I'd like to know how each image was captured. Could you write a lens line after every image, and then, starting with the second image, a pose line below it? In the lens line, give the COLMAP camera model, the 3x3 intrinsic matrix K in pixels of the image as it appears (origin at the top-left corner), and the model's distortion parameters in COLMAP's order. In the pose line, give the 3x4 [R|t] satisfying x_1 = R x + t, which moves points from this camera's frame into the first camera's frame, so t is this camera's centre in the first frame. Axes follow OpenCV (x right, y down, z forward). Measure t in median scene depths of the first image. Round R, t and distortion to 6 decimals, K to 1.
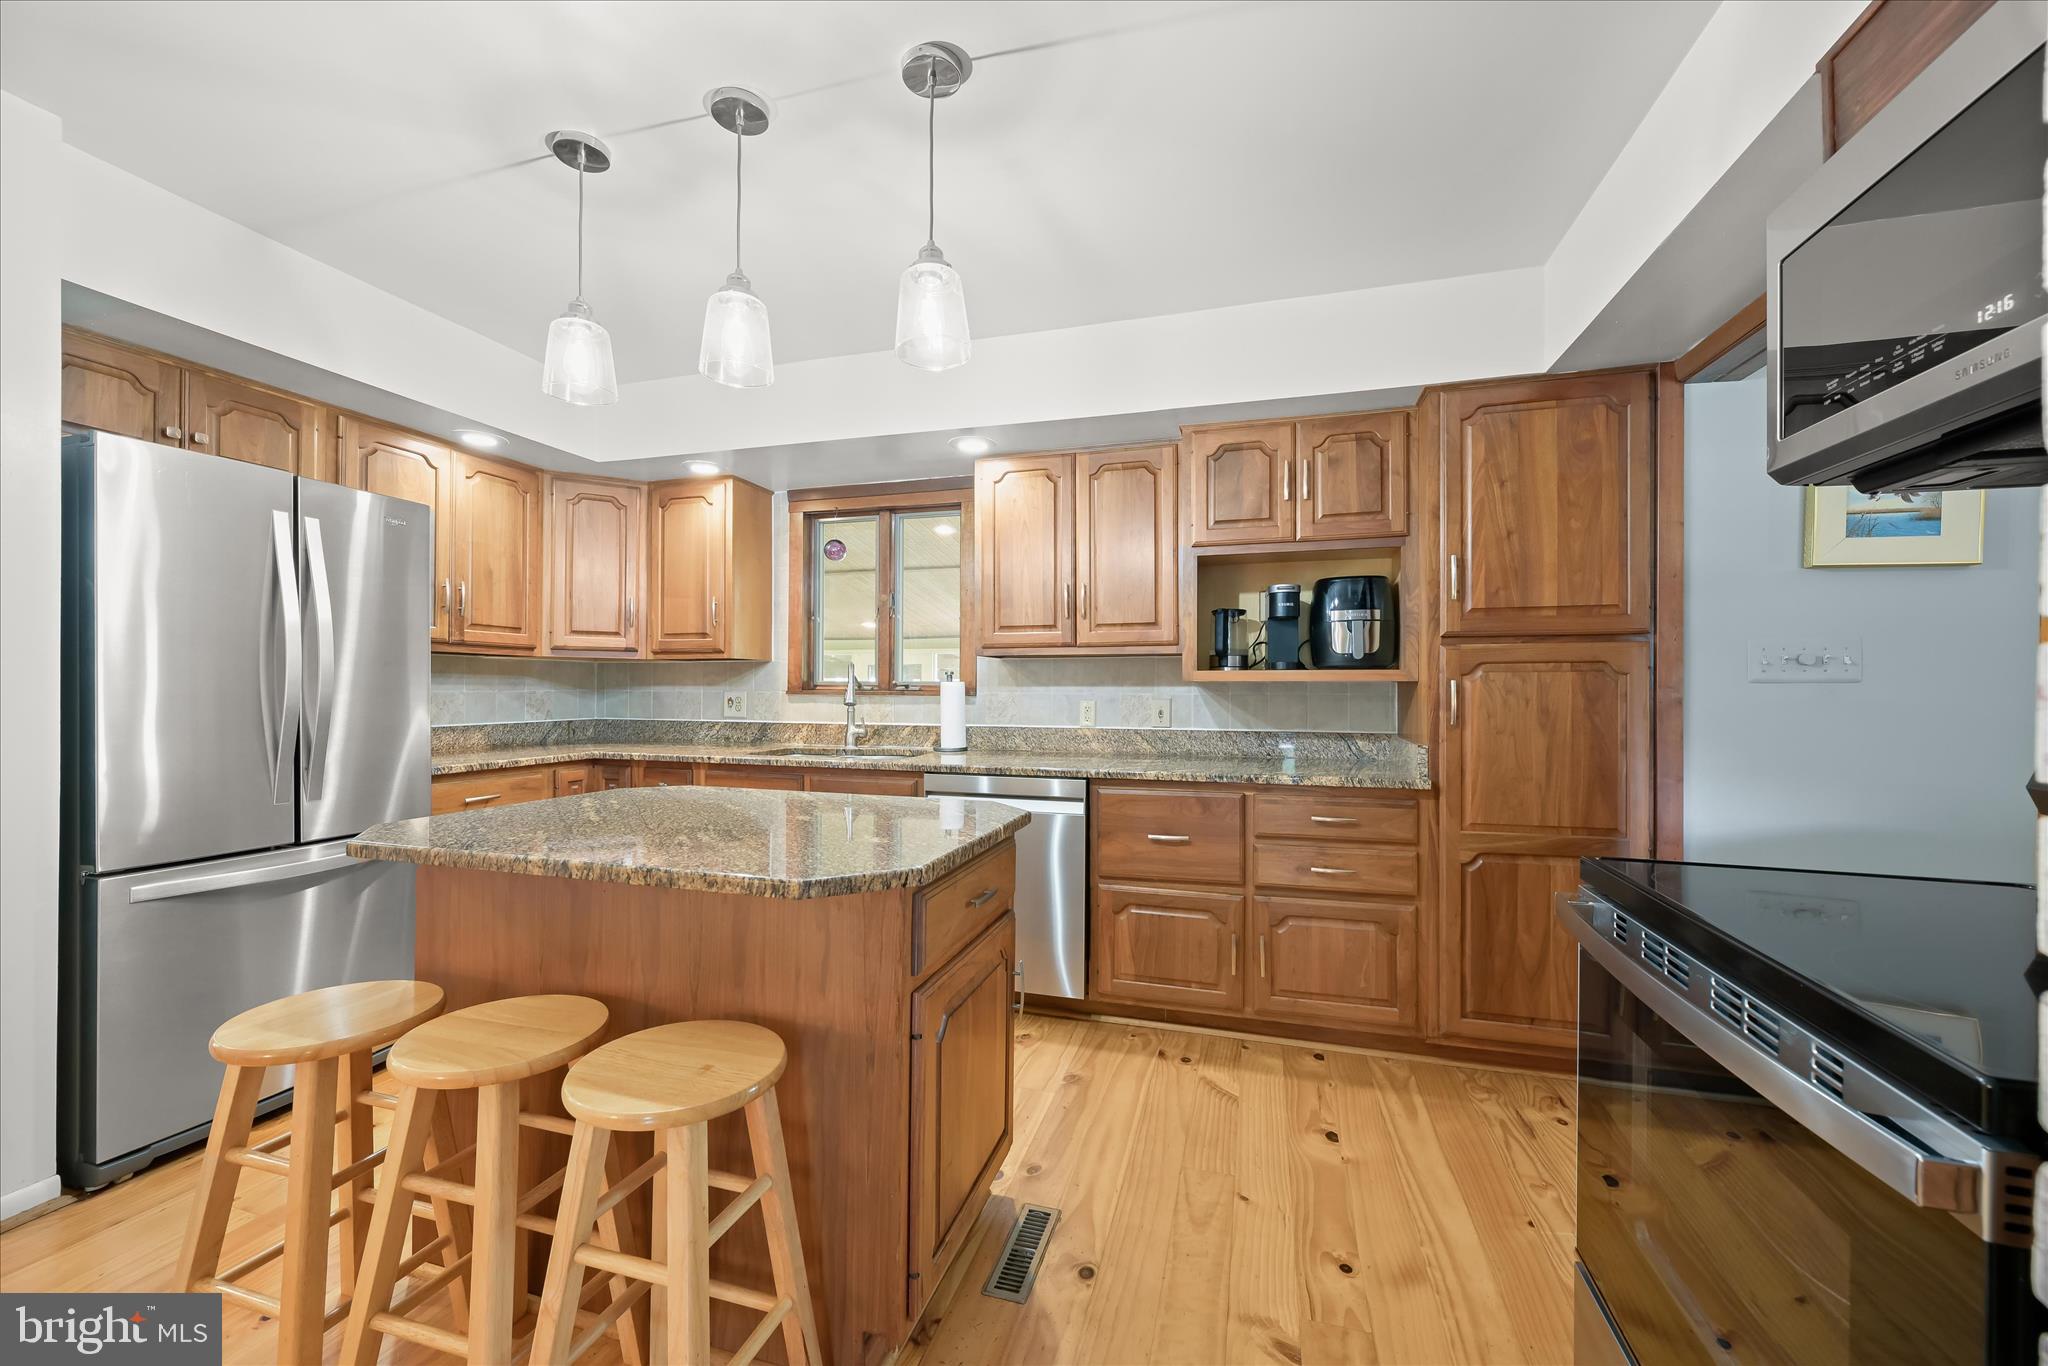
lens RADIAL K [[800.1, 0, 1024.0], [0, 800.1, 683.0], [0, 0, 1]] dist [-0.001609, -0.000131]
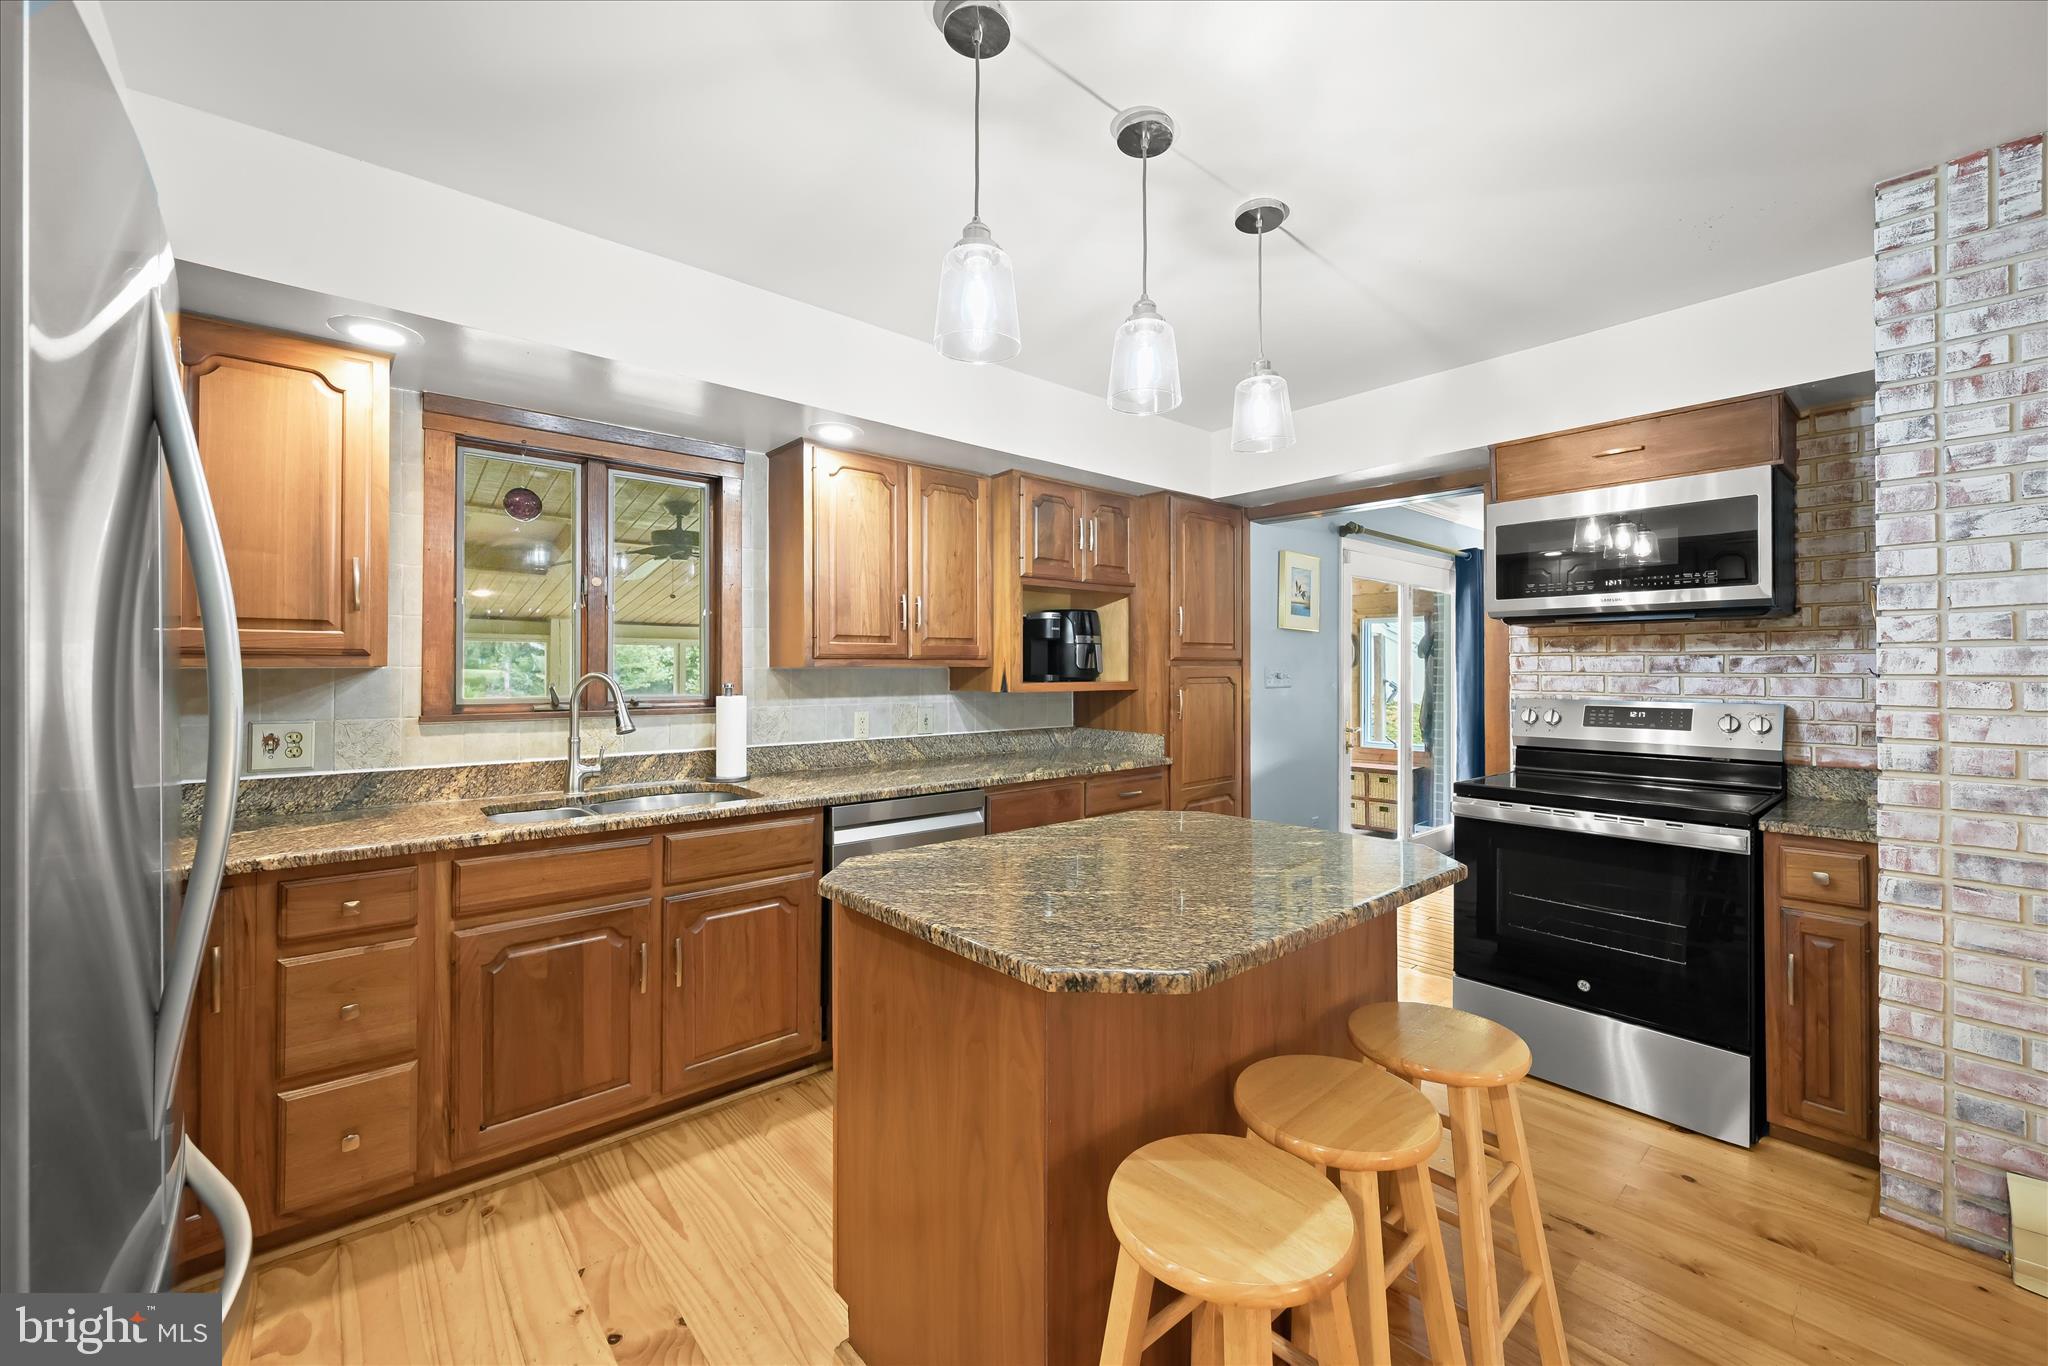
lens RADIAL K [[807.6, 0, 1027.7], [0, 807.6, 668.2], [0, 0, 1]] dist [-0.001392, -0.000135]
pose [[0.532684, -0.001369, 0.846313, -0.814848], [-0.002003, 0.999994, 0.002878, -0.043133], [-0.846312, -0.003228, 0.532678, 0.390703]]
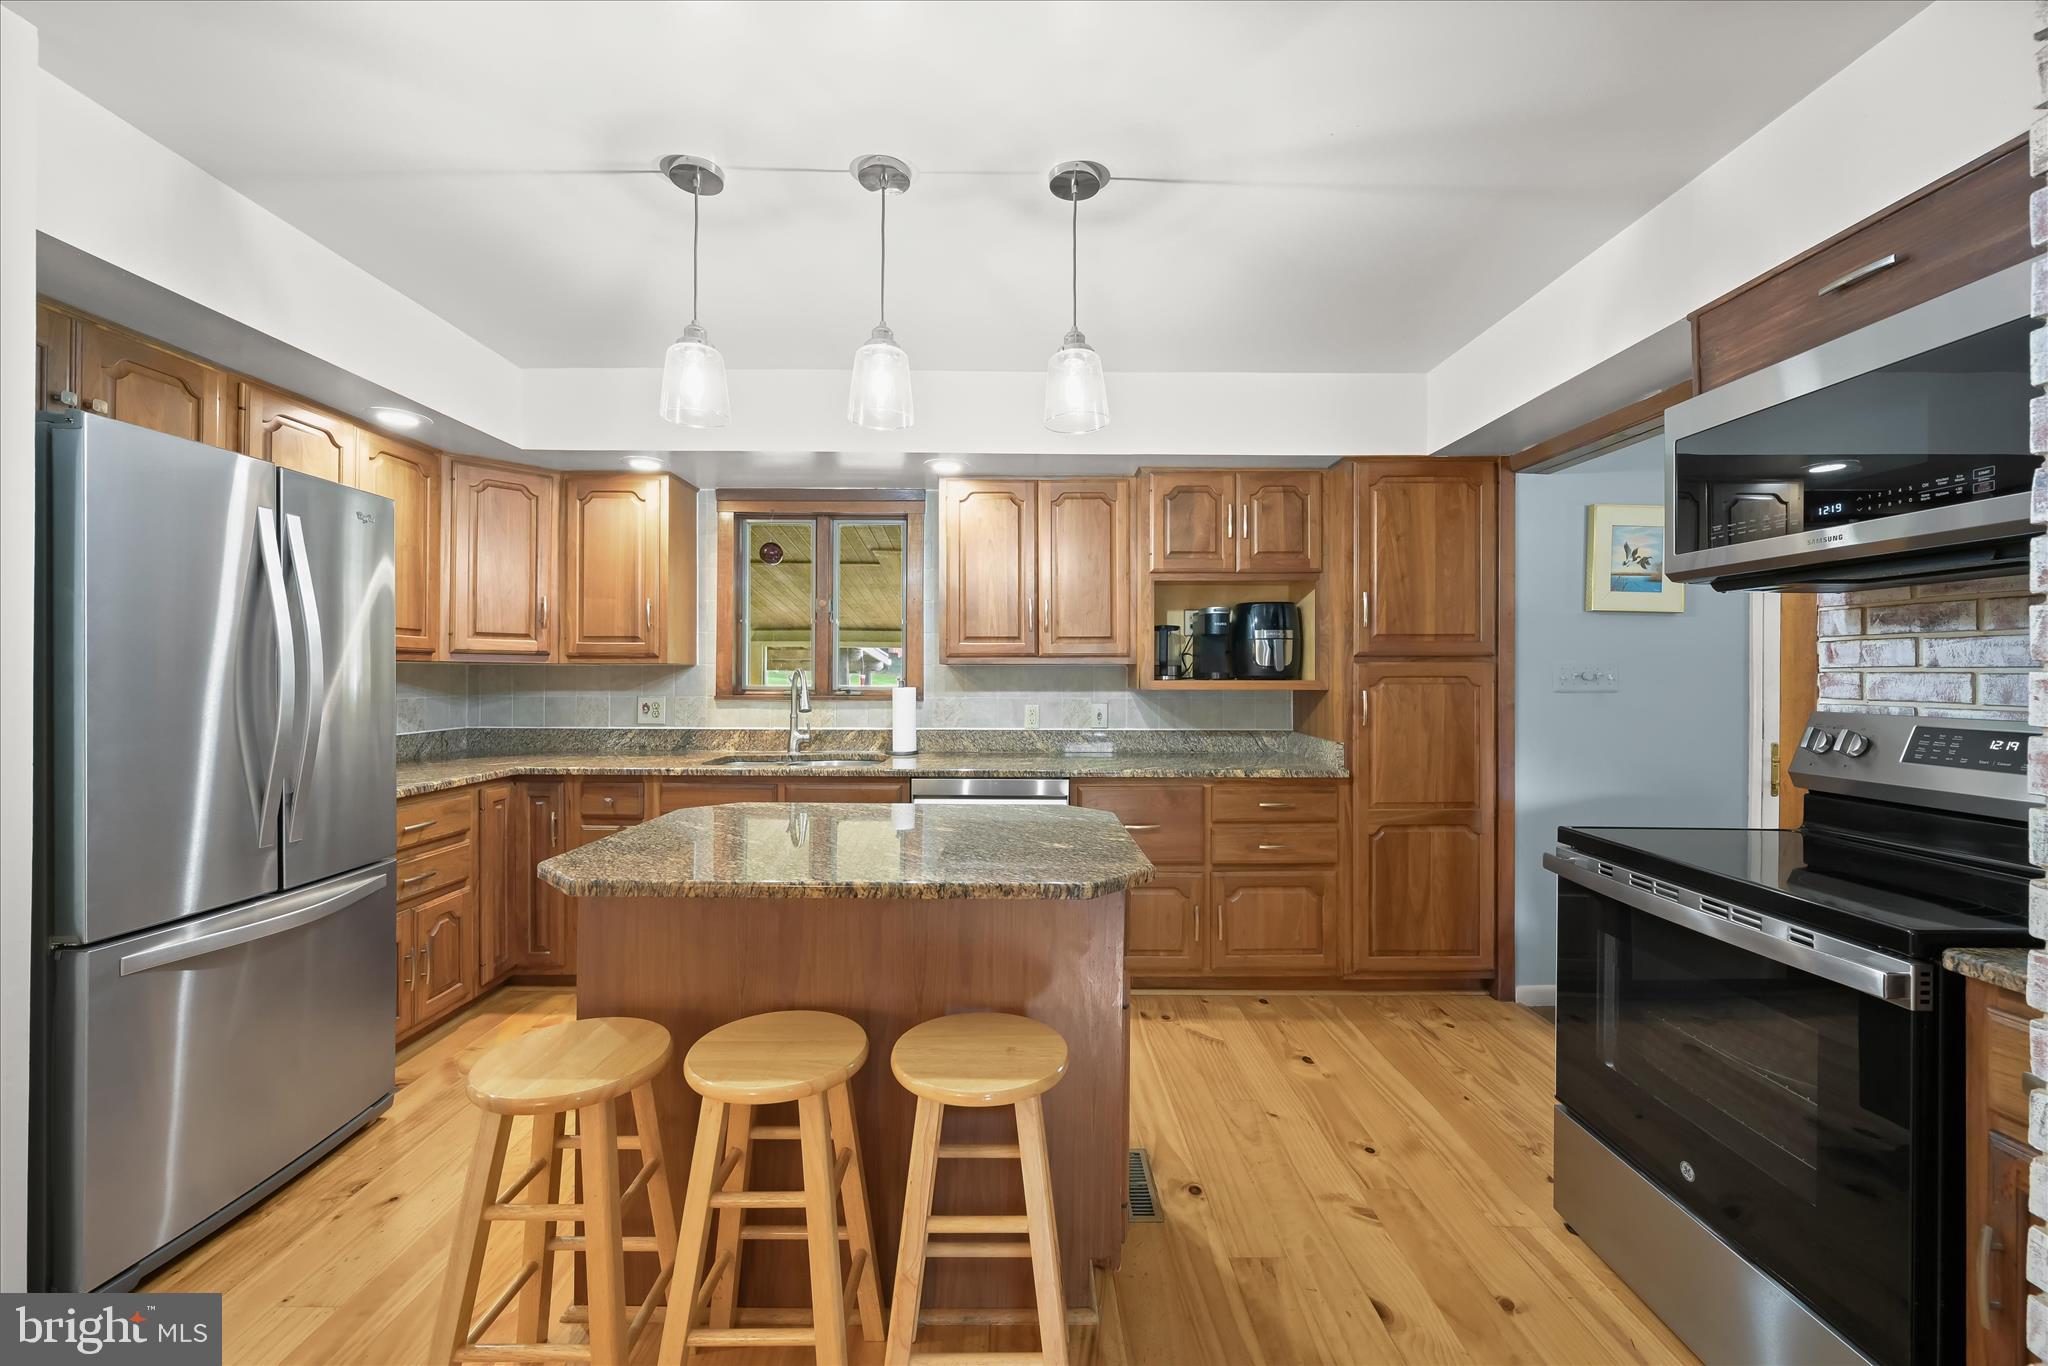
lens RADIAL K [[807.6, 0, 1027.7], [0, 807.6, 668.2], [0, 0, 1]] dist [-0.001392, -0.000135]
pose [[0.956107, 0.001765, 0.293012, -0.314751], [-0.001547, 0.999998, -0.000975, -0.033405], [-0.293013, 0.000479, 0.956108, -0.060673]]
